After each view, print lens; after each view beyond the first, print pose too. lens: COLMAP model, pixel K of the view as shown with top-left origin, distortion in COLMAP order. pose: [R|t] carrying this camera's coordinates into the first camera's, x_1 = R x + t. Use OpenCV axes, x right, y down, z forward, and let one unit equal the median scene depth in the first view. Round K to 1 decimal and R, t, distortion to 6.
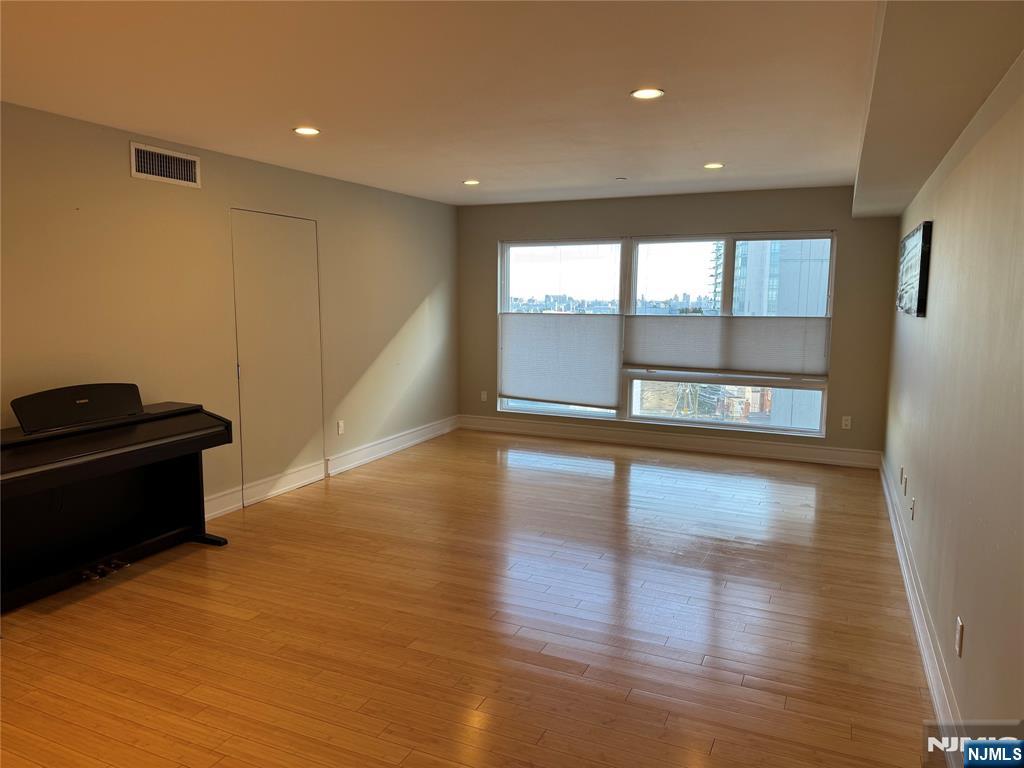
lens RADIAL K [[714.3, 0, 491.9], [0, 714.3, 383.7], [0, 0, 1]] dist [0.054269, -0.057738]
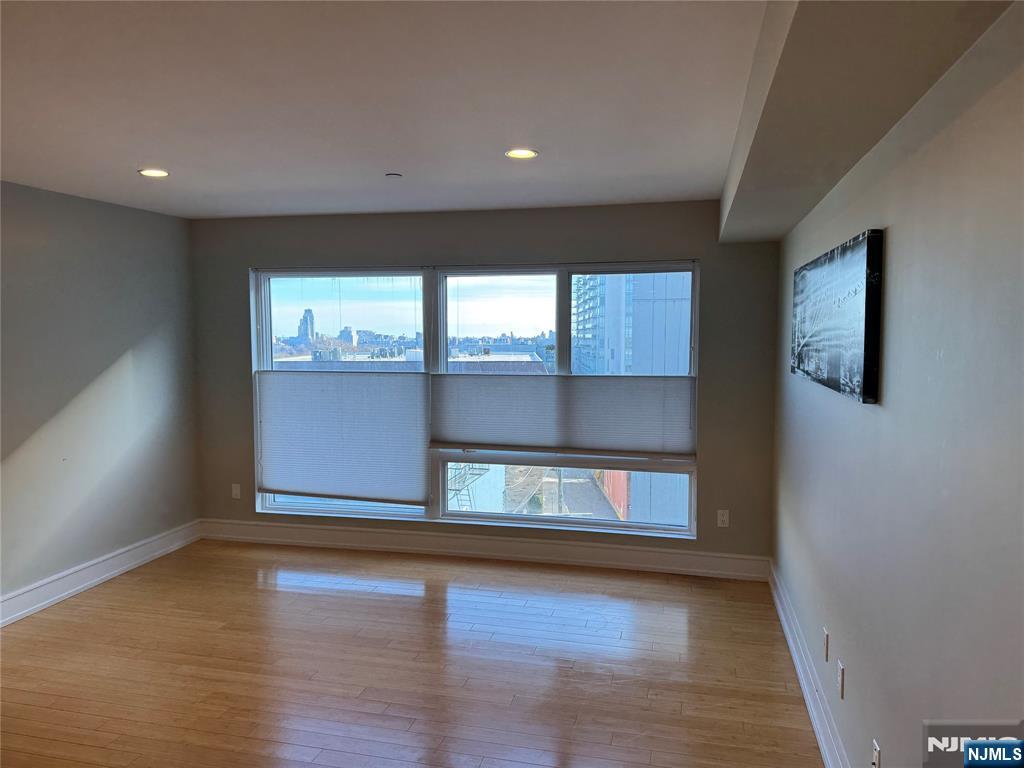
lens RADIAL K [[714.3, 0, 514.7], [0, 714.3, 359.0], [0, 0, 1]] dist [0.054269, -0.057738]
pose [[0.978016, -0.012097, 0.208177, 0.124211], [0.029924, 0.996125, -0.082699, -0.050774], [-0.206370, 0.087111, 0.974589, 0.294177]]
